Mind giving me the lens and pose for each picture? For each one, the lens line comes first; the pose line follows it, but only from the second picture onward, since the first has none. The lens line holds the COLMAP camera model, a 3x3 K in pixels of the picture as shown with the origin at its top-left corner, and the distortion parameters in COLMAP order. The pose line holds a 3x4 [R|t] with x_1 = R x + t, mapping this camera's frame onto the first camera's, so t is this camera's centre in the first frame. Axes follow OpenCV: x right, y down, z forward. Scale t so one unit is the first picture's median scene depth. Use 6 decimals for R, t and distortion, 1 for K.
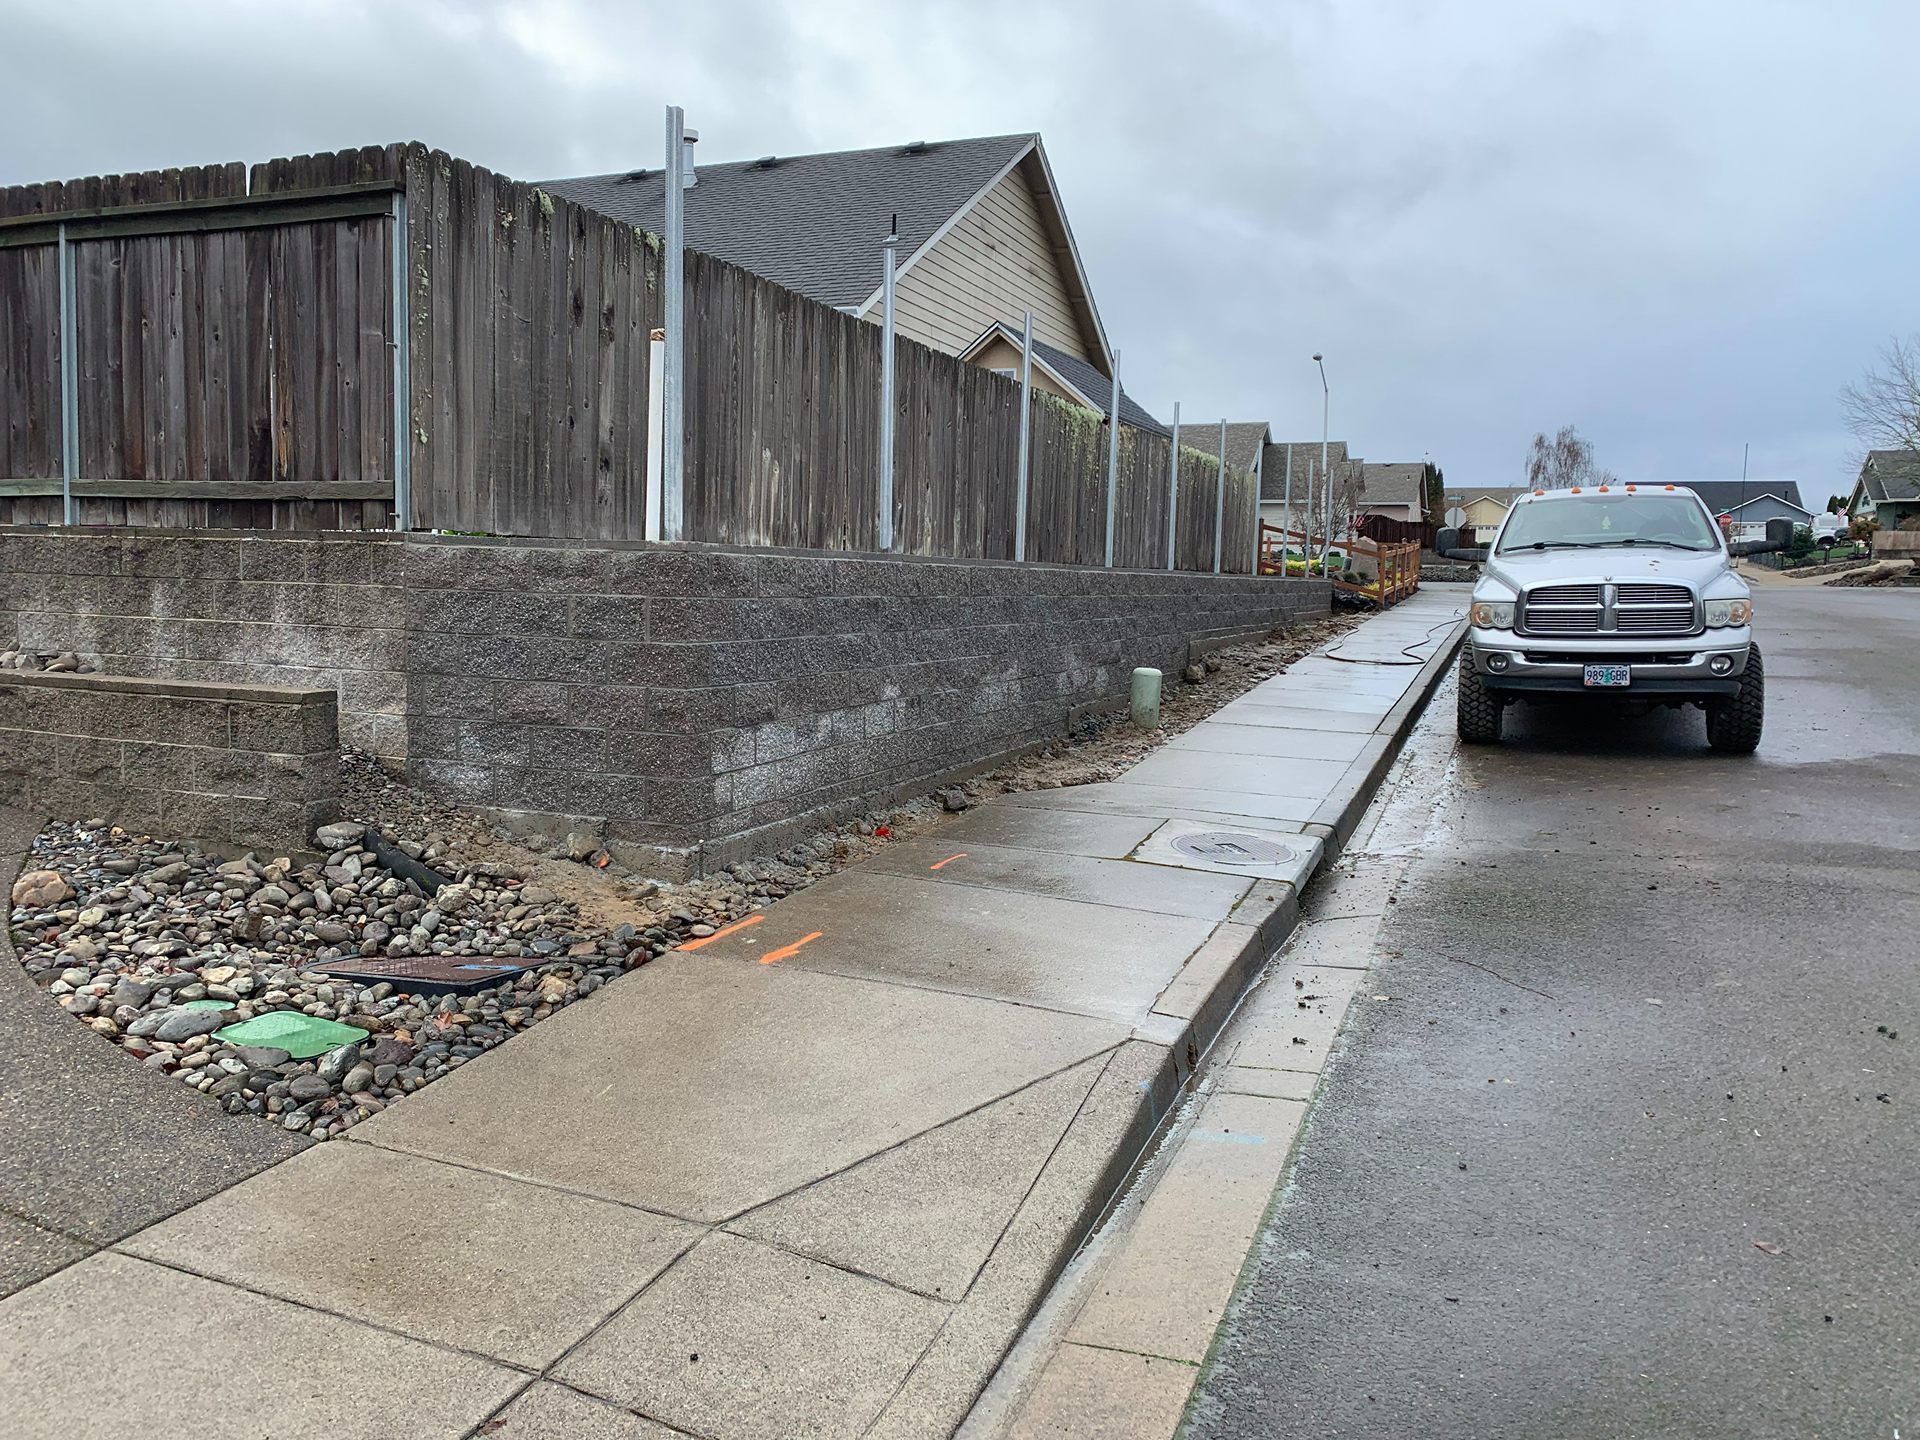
lens RADIAL K [[1428.5, 0, 950.0], [0, 1428.5, 680.0], [0, 0, 1]] dist [0.058522, -0.065865]
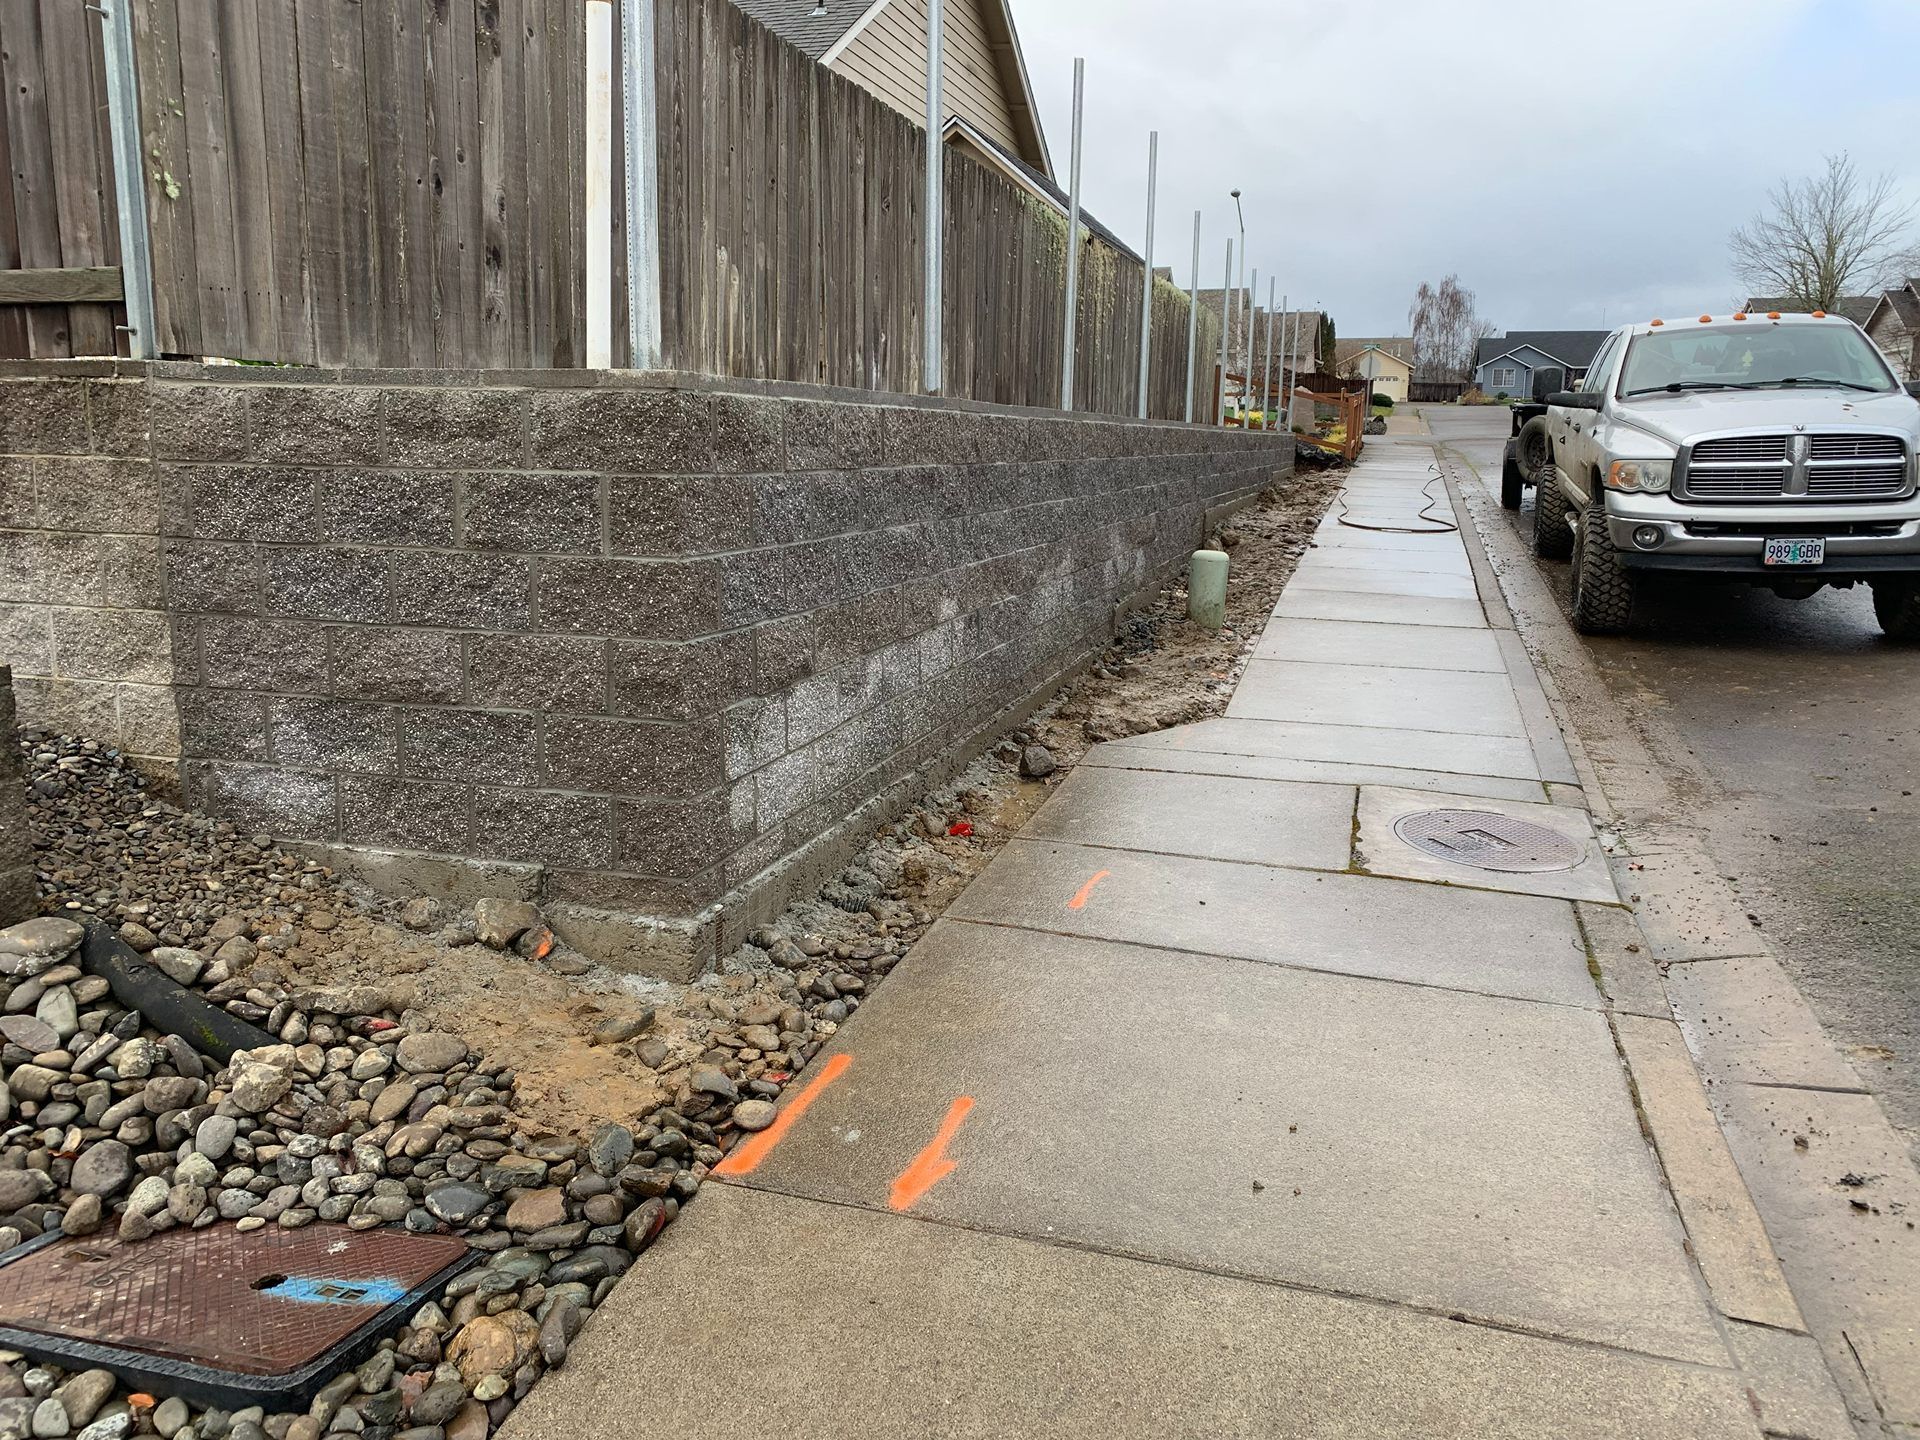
lens RADIAL K [[1442.9, 0, 961.6], [0, 1442.9, 675.4], [0, 0, 1]] dist [0.011960, 0.010531]
pose [[0.995488, -0.024557, 0.091653, -0.117626], [0.015837, 0.995382, 0.094682, -0.029103], [-0.093555, -0.092803, 0.991279, 0.397293]]
